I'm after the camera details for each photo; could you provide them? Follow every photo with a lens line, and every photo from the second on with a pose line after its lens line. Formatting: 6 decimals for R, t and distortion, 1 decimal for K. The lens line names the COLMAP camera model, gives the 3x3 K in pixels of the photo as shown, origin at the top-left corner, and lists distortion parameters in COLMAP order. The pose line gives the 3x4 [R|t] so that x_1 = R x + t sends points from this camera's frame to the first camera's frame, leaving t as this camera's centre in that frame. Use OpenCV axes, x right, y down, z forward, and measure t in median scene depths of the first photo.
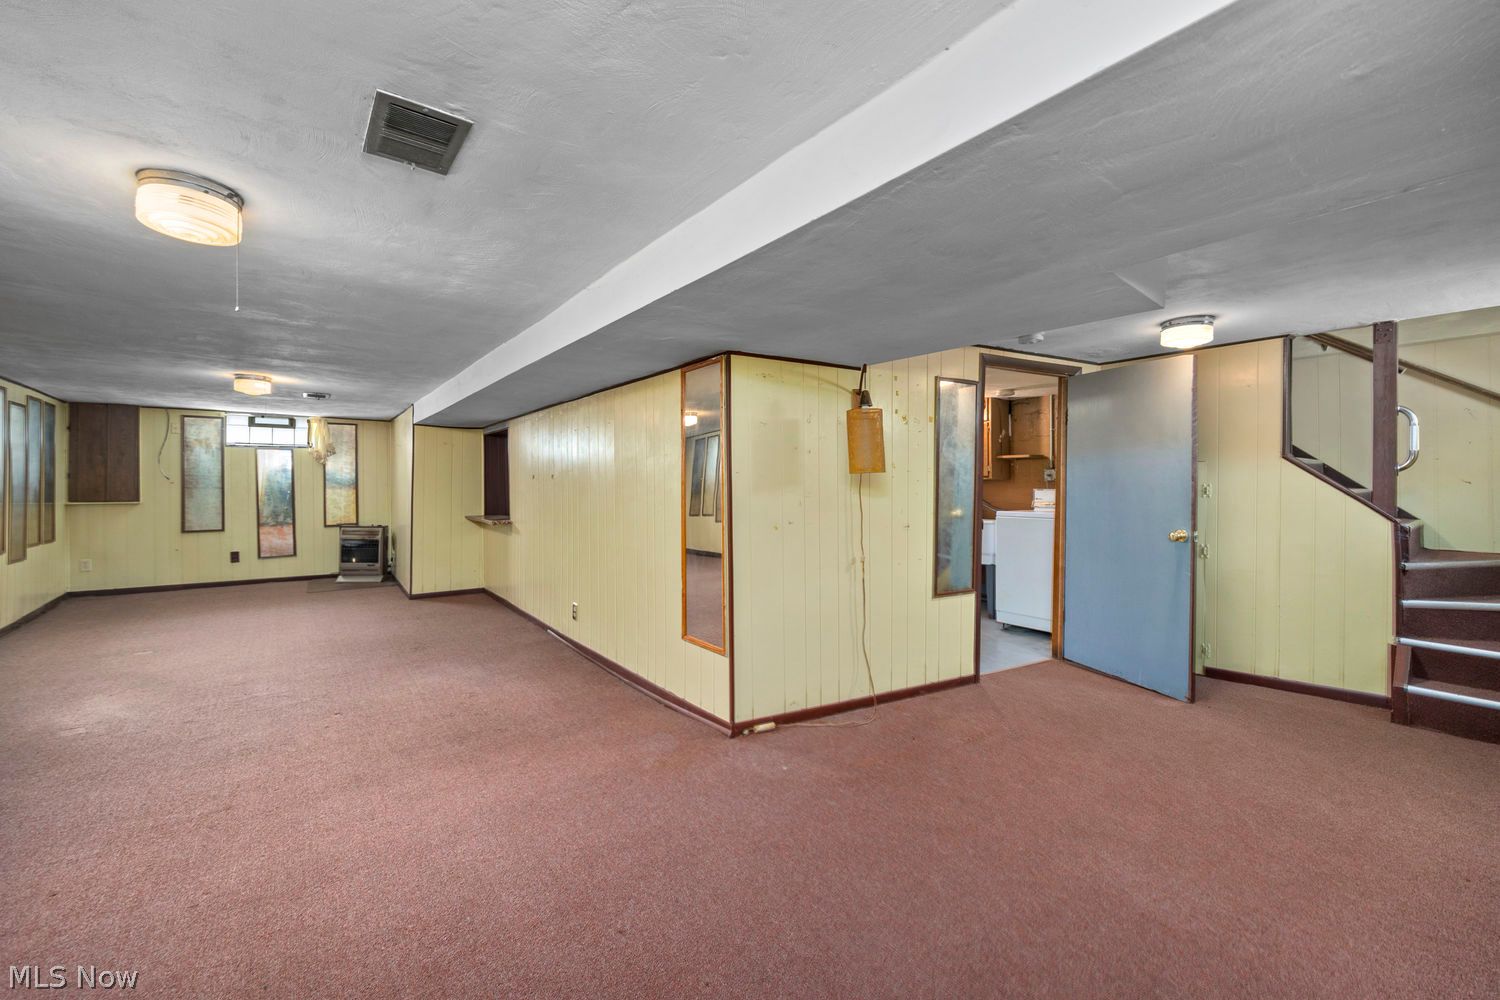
lens RADIAL K [[574.9, 0, 750.9], [0, 574.9, 498.0], [0, 0, 1]] dist [-0.000734, 0.000189]
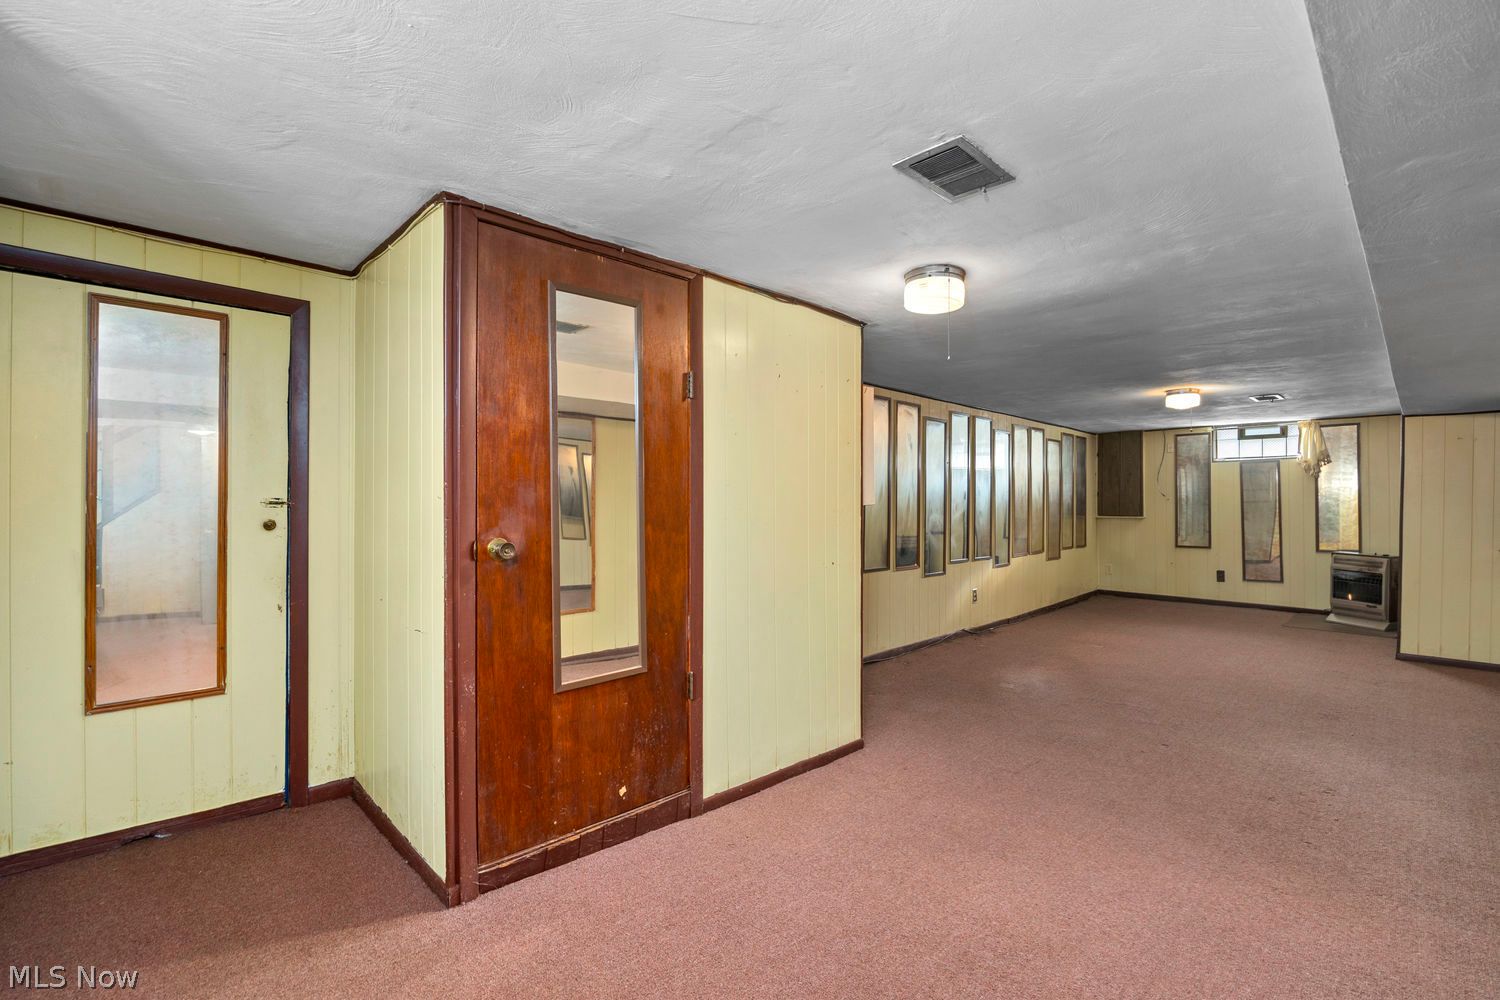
lens RADIAL K [[660.4, 0, 754.8], [0, 660.4, 520.5], [0, 0, 1]] dist [-0.002049, -0.000079]
pose [[0.151588, 0.025648, -0.988111, 0.085267], [-0.020975, 0.999522, 0.022726, 0.000423], [0.988221, 0.017281, 0.152053, 0.065131]]
